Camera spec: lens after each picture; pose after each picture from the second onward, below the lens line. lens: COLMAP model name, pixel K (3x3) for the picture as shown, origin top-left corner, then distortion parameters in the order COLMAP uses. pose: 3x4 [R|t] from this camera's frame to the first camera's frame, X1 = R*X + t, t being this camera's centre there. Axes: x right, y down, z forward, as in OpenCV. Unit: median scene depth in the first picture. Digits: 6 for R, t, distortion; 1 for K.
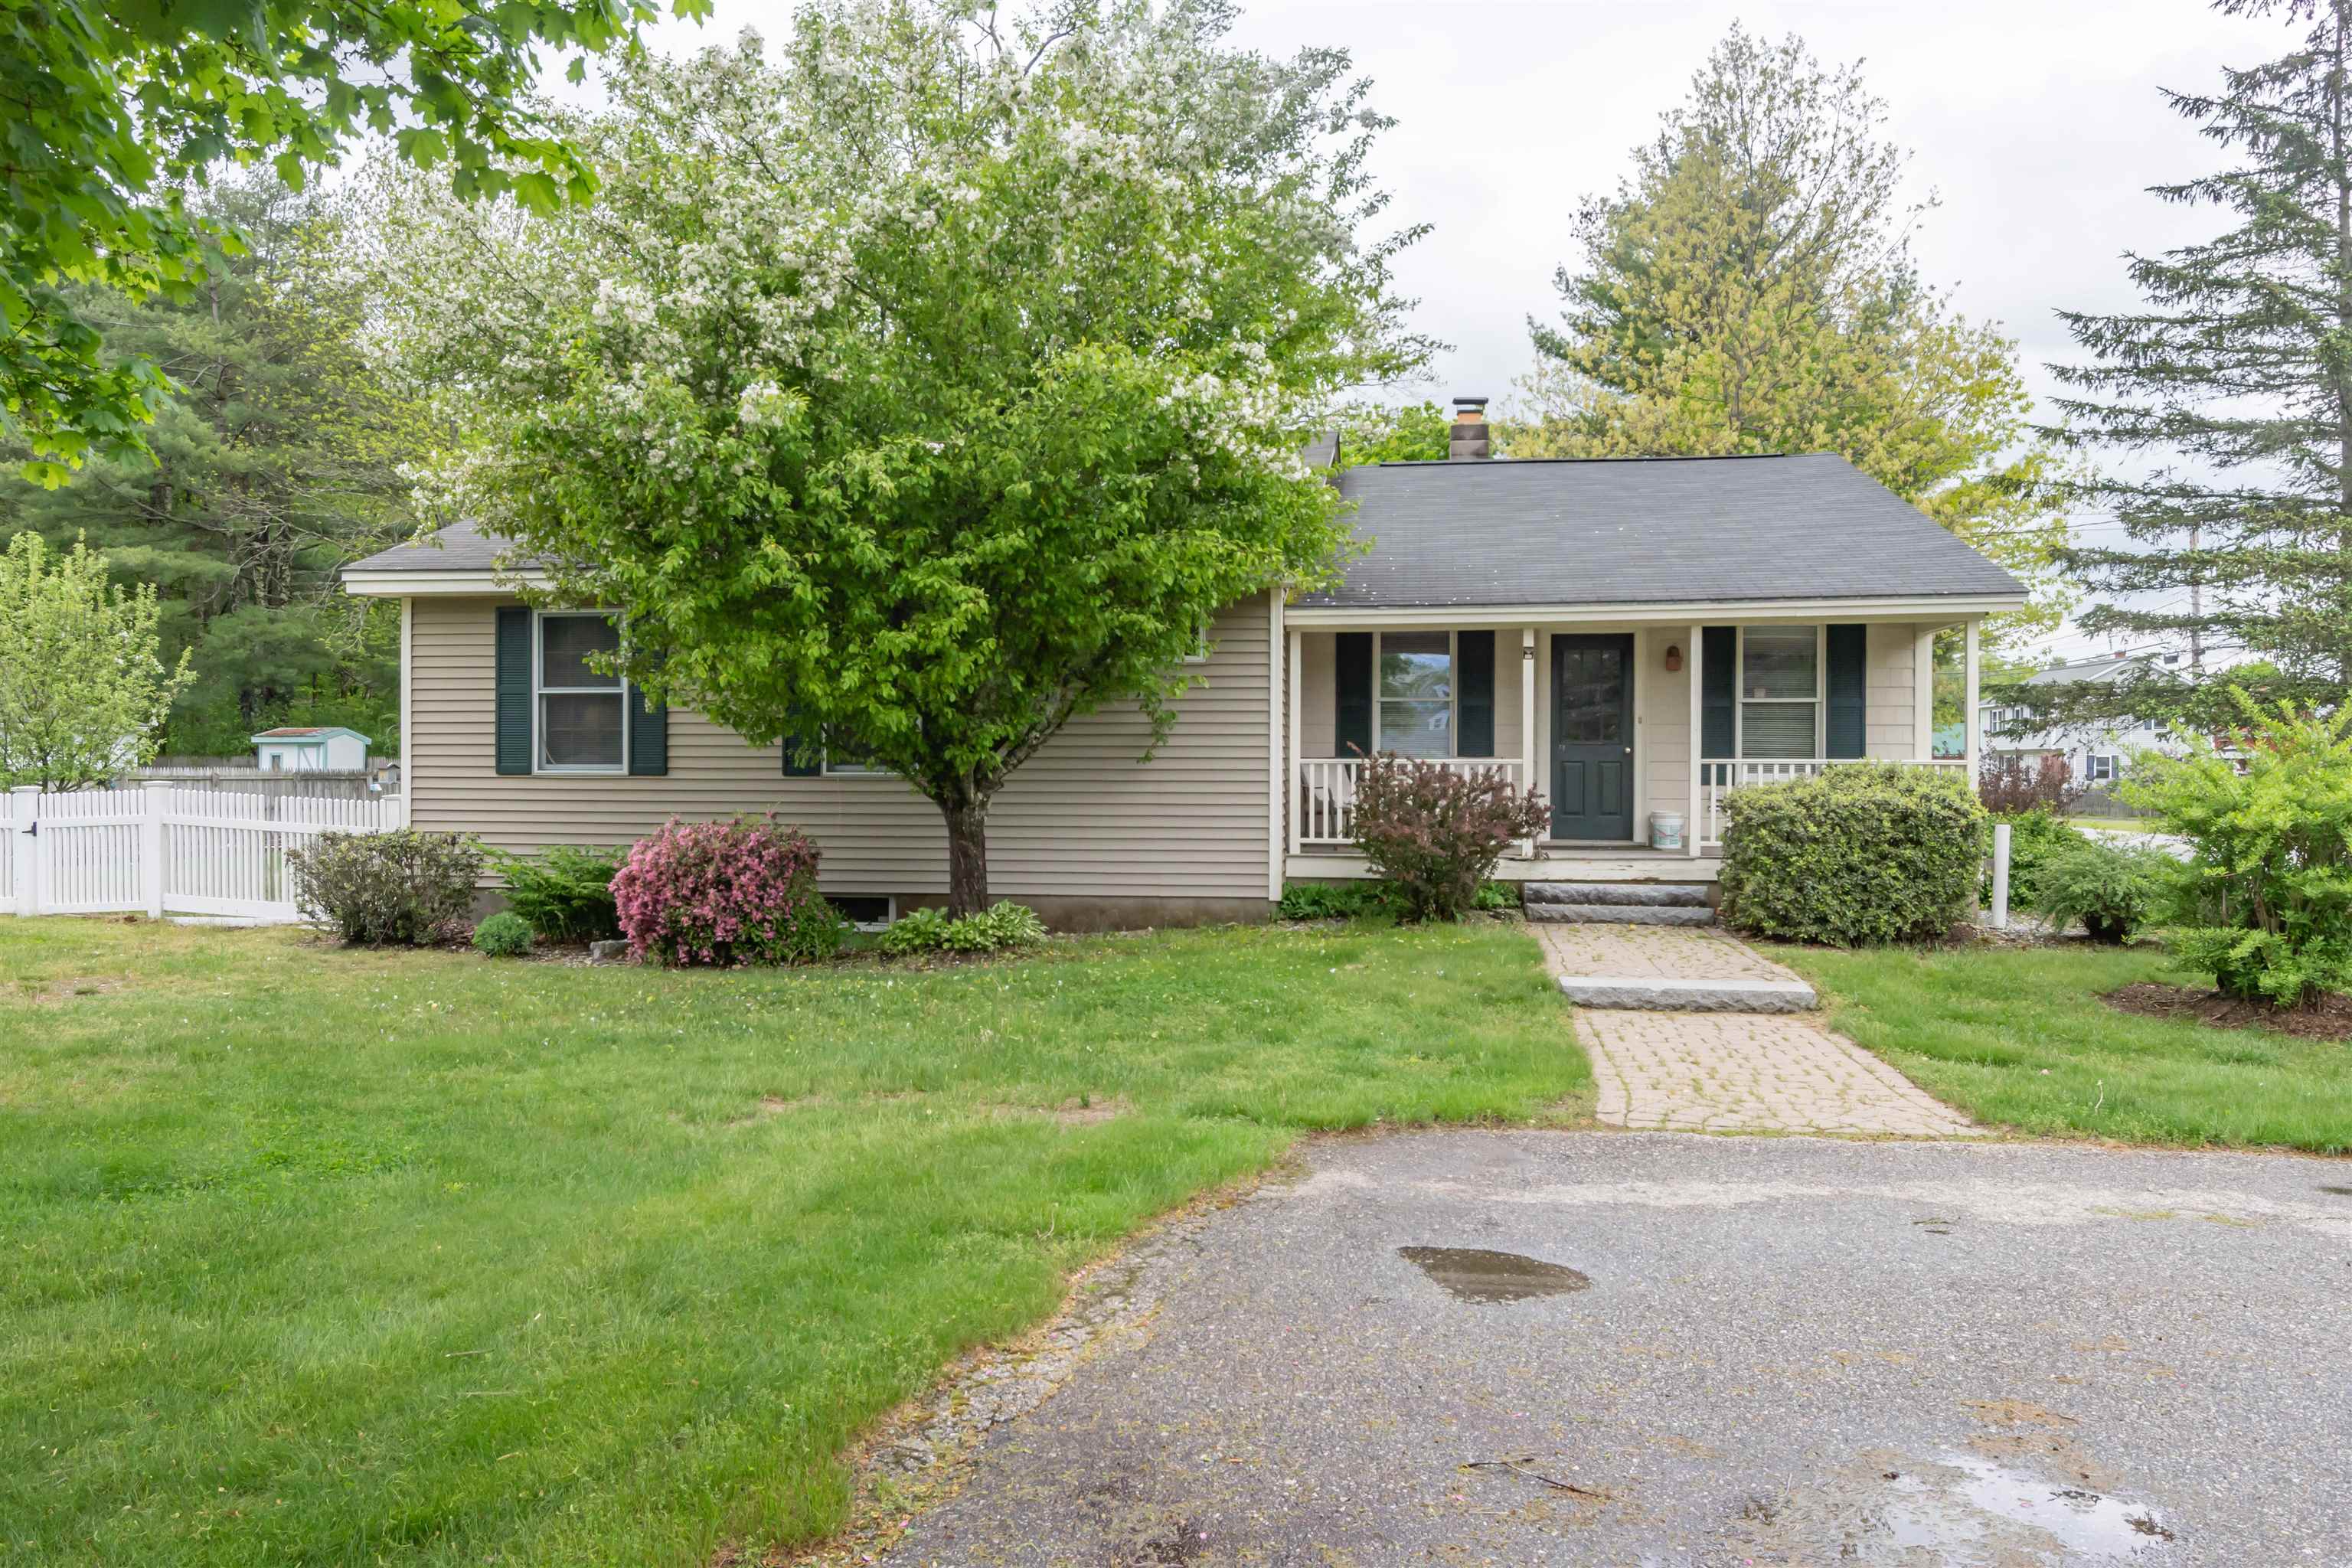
lens RADIAL K [[1582.2, 0, 1170.1], [0, 1582.2, 791.5], [0, 0, 1]] dist [0.021705, 0.000519]
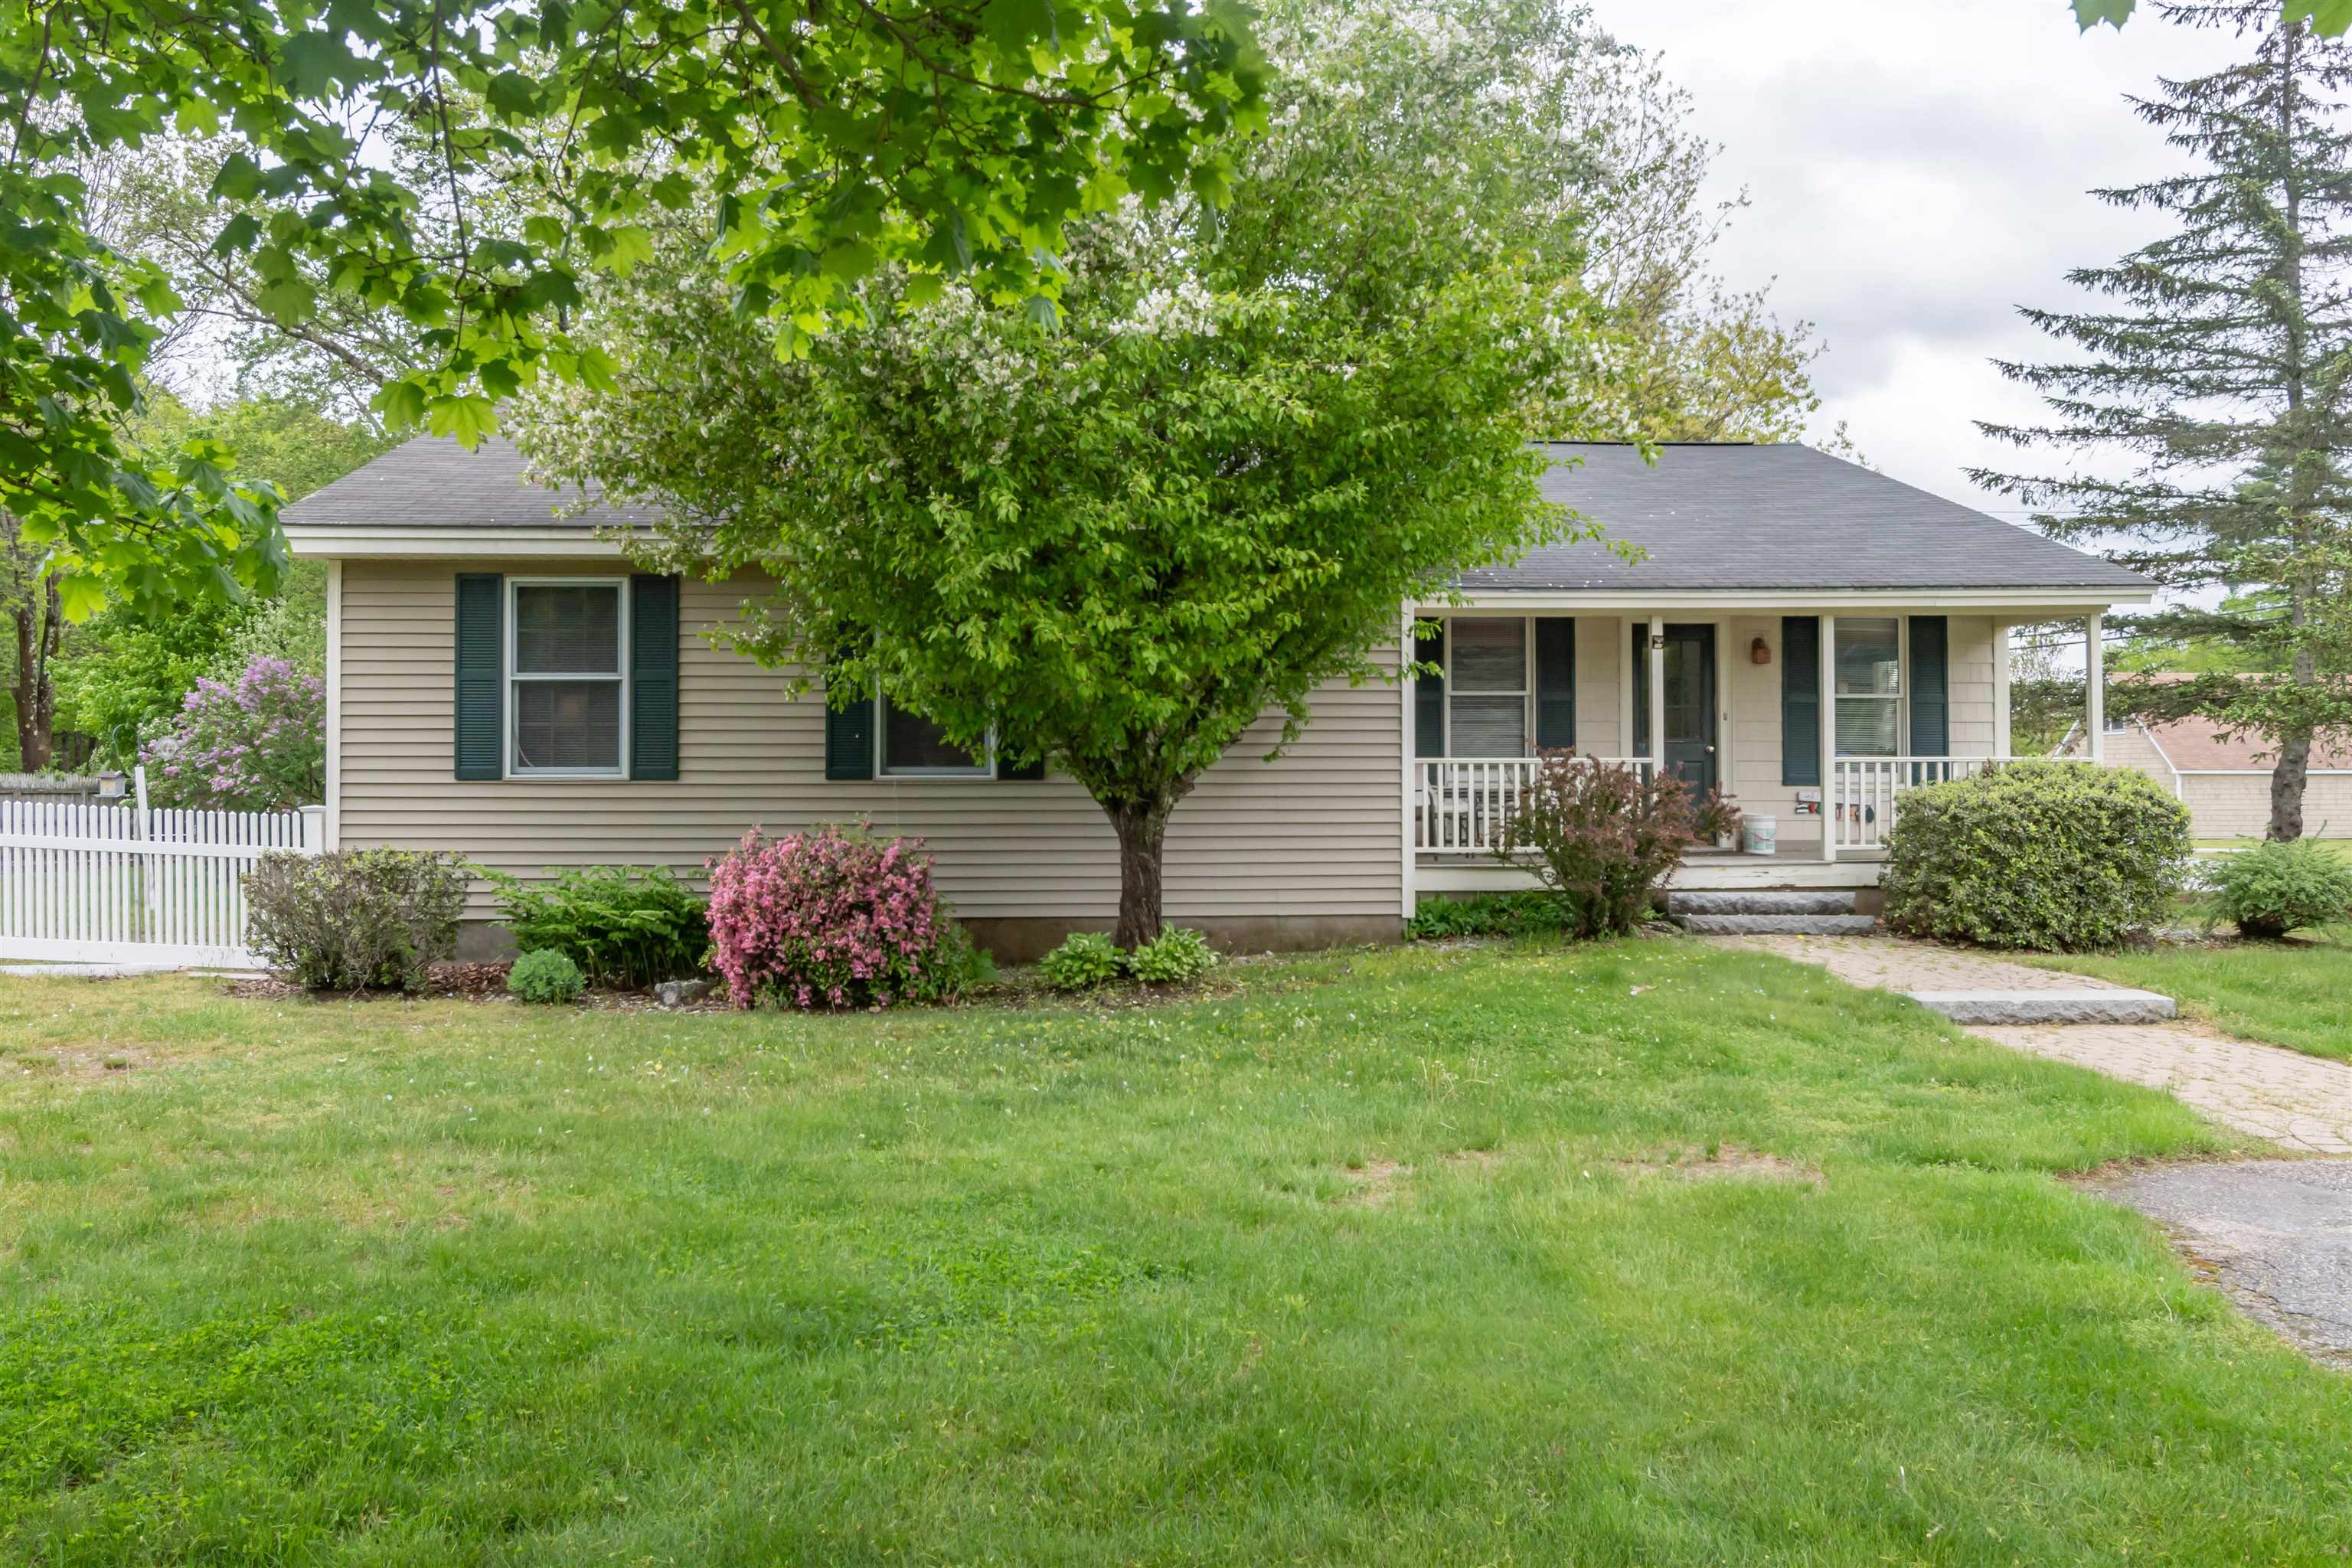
lens RADIAL K [[1738.5, 0, 1176.4], [0, 1738.5, 779.9], [0, 0, 1]] dist [-0.039365, 0.083418]
pose [[0.982322, -0.004839, 0.187135, -0.246814], [0.007361, 0.999891, -0.012782, 0.003511], [-0.187053, 0.013933, 0.982251, 0.070335]]
